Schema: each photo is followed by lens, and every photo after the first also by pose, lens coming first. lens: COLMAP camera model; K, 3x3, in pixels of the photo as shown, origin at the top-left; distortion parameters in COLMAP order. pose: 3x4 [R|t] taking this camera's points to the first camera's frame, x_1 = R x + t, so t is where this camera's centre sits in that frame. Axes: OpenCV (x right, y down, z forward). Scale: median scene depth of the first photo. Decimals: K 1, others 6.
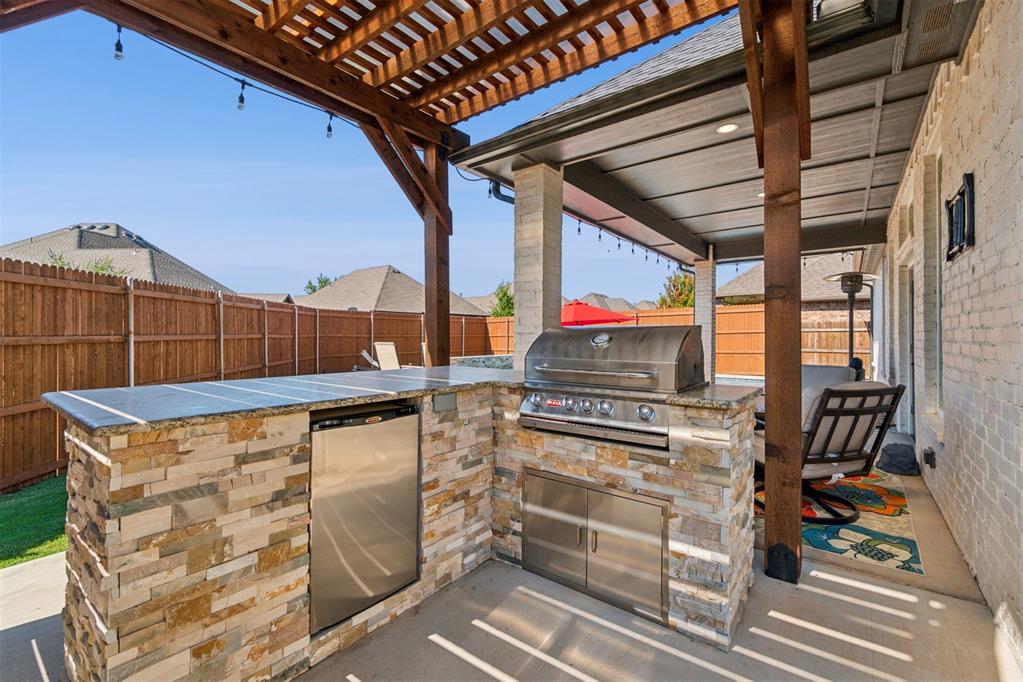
lens RADIAL K [[454.3, 0, 504.4], [0, 454.3, 347.8], [0, 0, 1]] dist [0.002217, 0.000088]
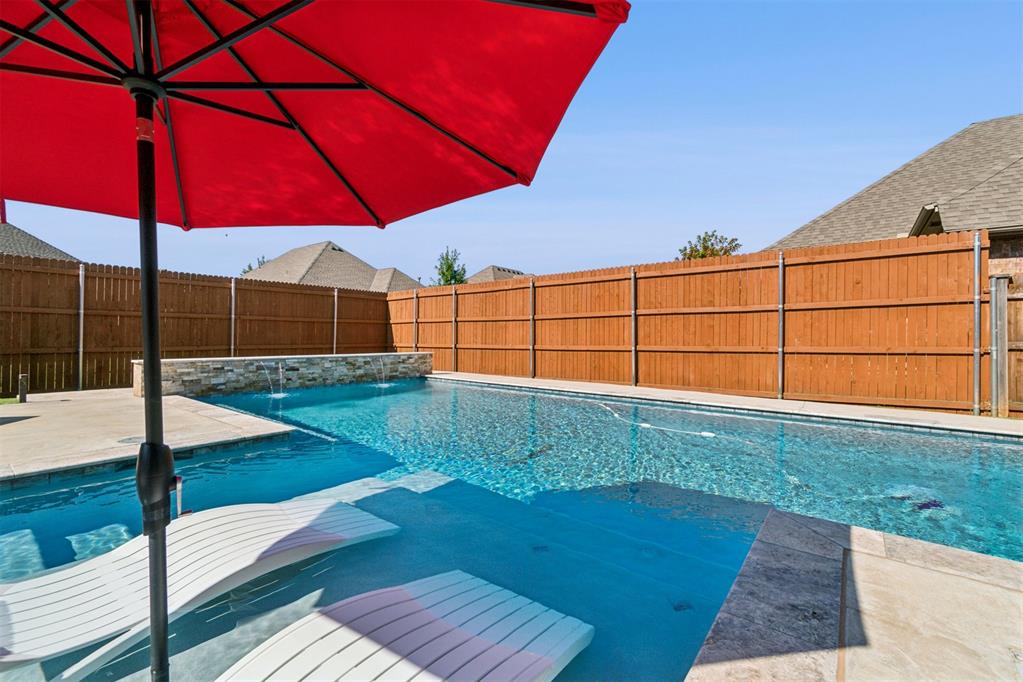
lens RADIAL K [[441.7, 0, 514.6], [0, 441.7, 332.3], [0, 0, 1]] dist [-0.002034, -0.000060]
pose [[0.999947, 0.007981, 0.006496, 0.125612], [-0.007759, 0.999411, -0.033434, 0.005258], [-0.006759, 0.033382, 0.999420, 0.419389]]
